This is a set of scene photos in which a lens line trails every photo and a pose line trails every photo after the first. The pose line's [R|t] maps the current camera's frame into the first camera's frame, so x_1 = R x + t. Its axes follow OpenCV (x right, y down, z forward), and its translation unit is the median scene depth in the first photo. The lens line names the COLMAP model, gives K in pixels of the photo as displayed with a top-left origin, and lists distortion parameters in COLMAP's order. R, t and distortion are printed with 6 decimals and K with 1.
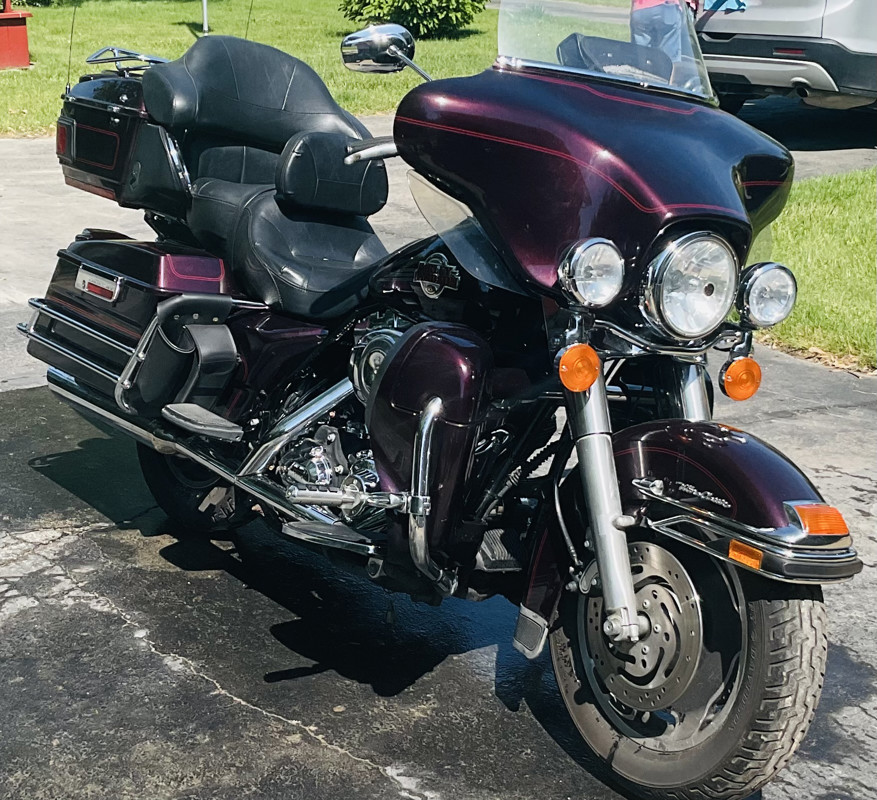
lens RADIAL K [[1645.6, 0, 472.6], [0, 1645.6, 399.0], [0, 0, 1]] dist [-0.002107, 0.198019]
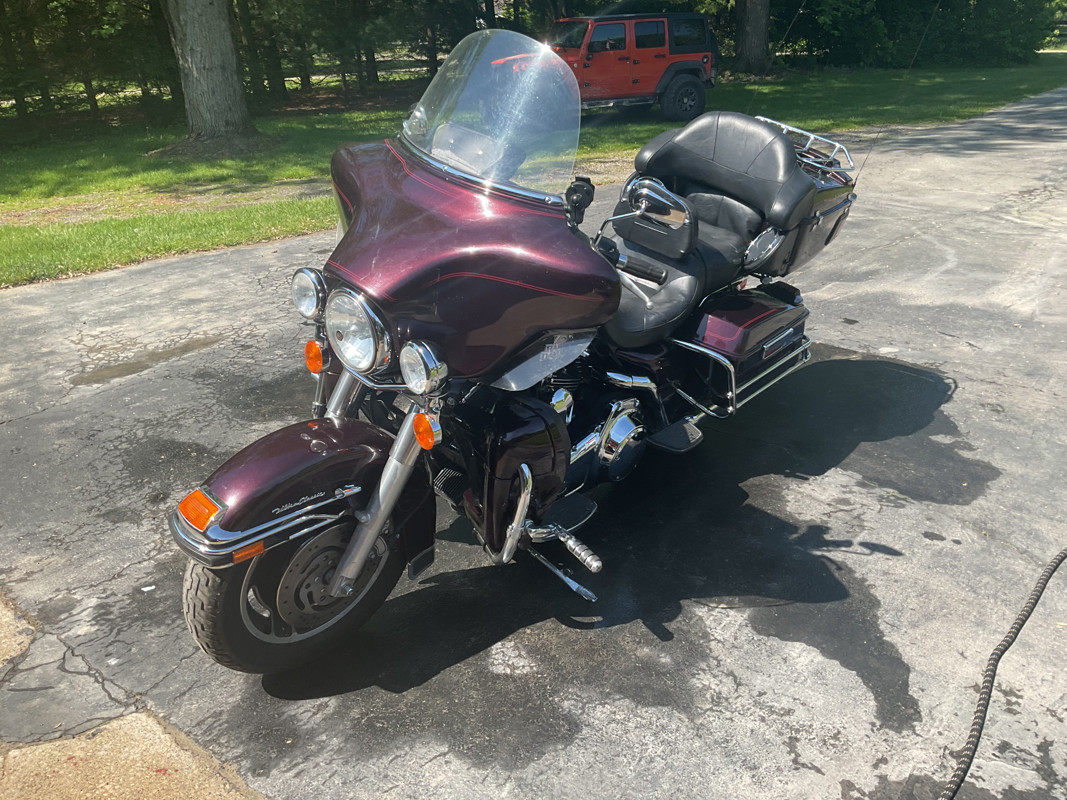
lens RADIAL K [[878.4, 0, 533.8], [0, 878.4, 418.4], [0, 0, 1]] dist [-0.007795, -0.014401]
pose [[0.196286, 0.382329, -0.902937, 0.719941], [-0.251148, 0.909736, 0.330612, -0.240324], [0.947838, 0.161876, 0.274590, 0.875109]]
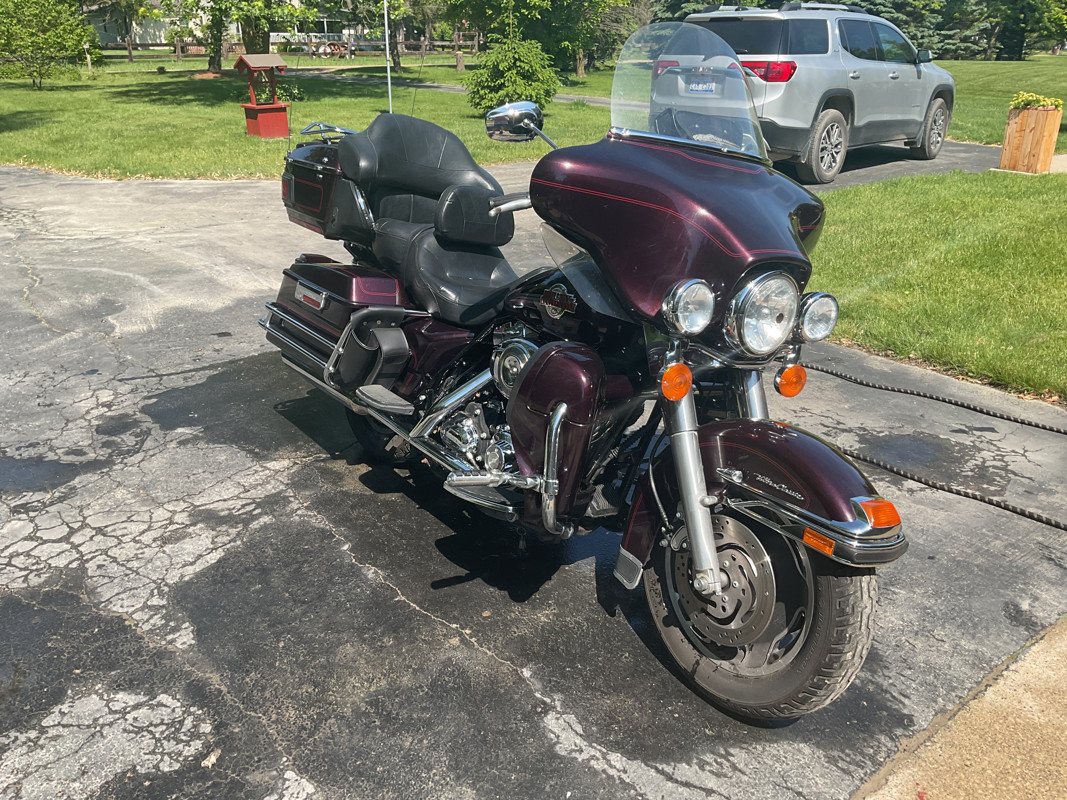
lens RADIAL K [[866.6, 0, 534.1], [0, 866.6, 422.7], [0, 0, 1]] dist [0.056586, -0.104420]
pose [[0.999979, -0.001760, -0.006232, -0.036754], [0.002487, 0.992940, 0.118594, -0.060421], [0.005980, -0.118607, 0.992923, 0.297645]]
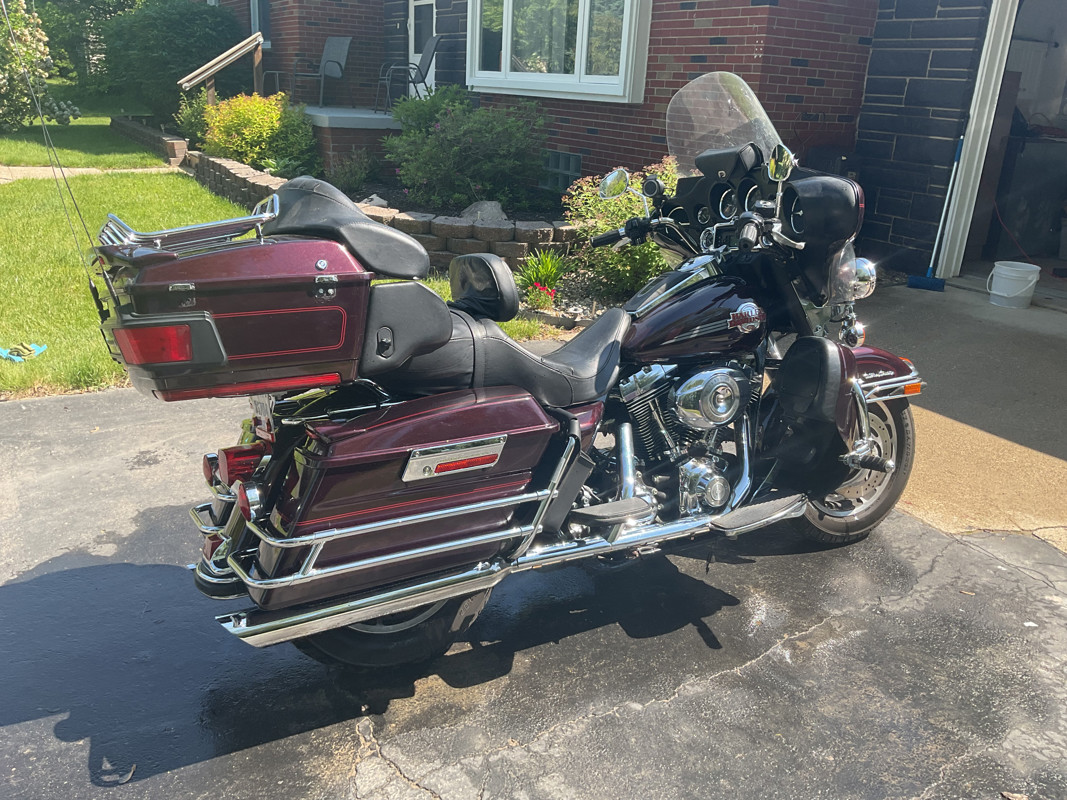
lens RADIAL K [[878.4, 0, 533.8], [0, 878.4, 418.4], [0, 0, 1]] dist [-0.007795, -0.014401]
pose [[0.158430, -0.355586, 0.921118, -0.790813], [0.239520, 0.918876, 0.313524, -0.279924], [-0.957878, 0.170954, 0.230747, 1.006159]]
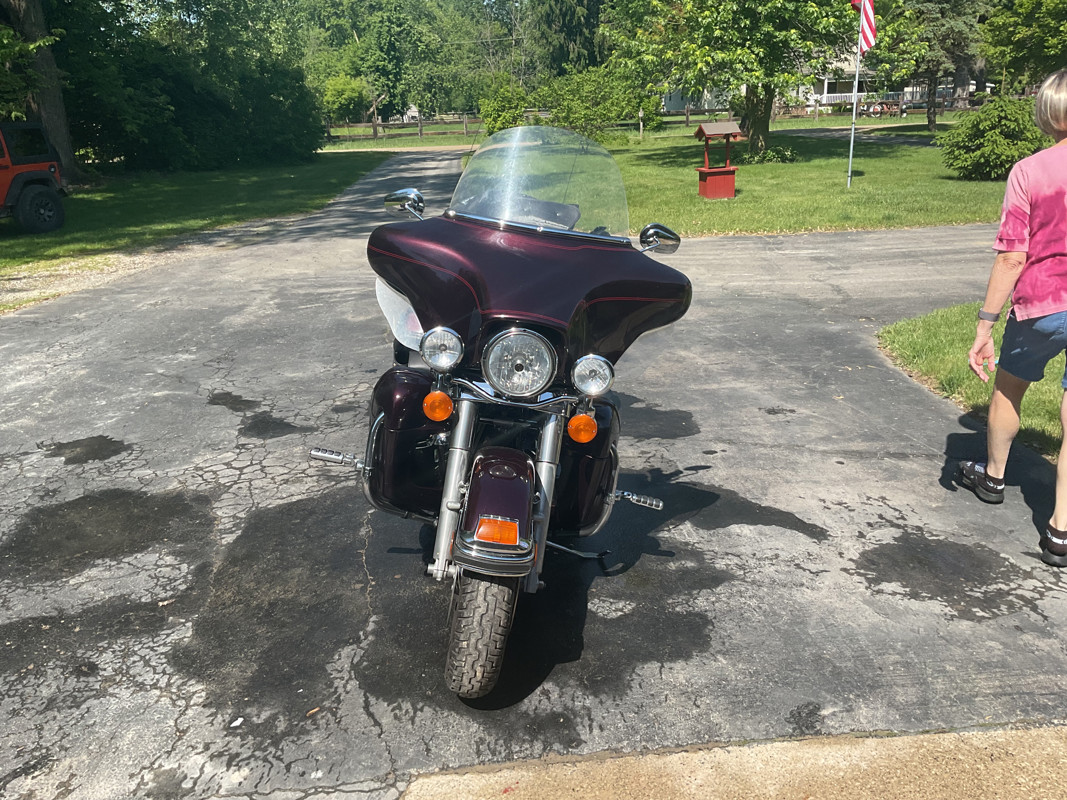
lens RADIAL K [[866.6, 0, 534.1], [0, 866.6, 422.7], [0, 0, 1]] dist [0.056586, -0.104420]
pose [[0.825244, 0.151284, -0.544138, 0.541079], [-0.119591, 0.988417, 0.093433, -0.083711], [0.551970, -0.012031, 0.833777, 0.307408]]
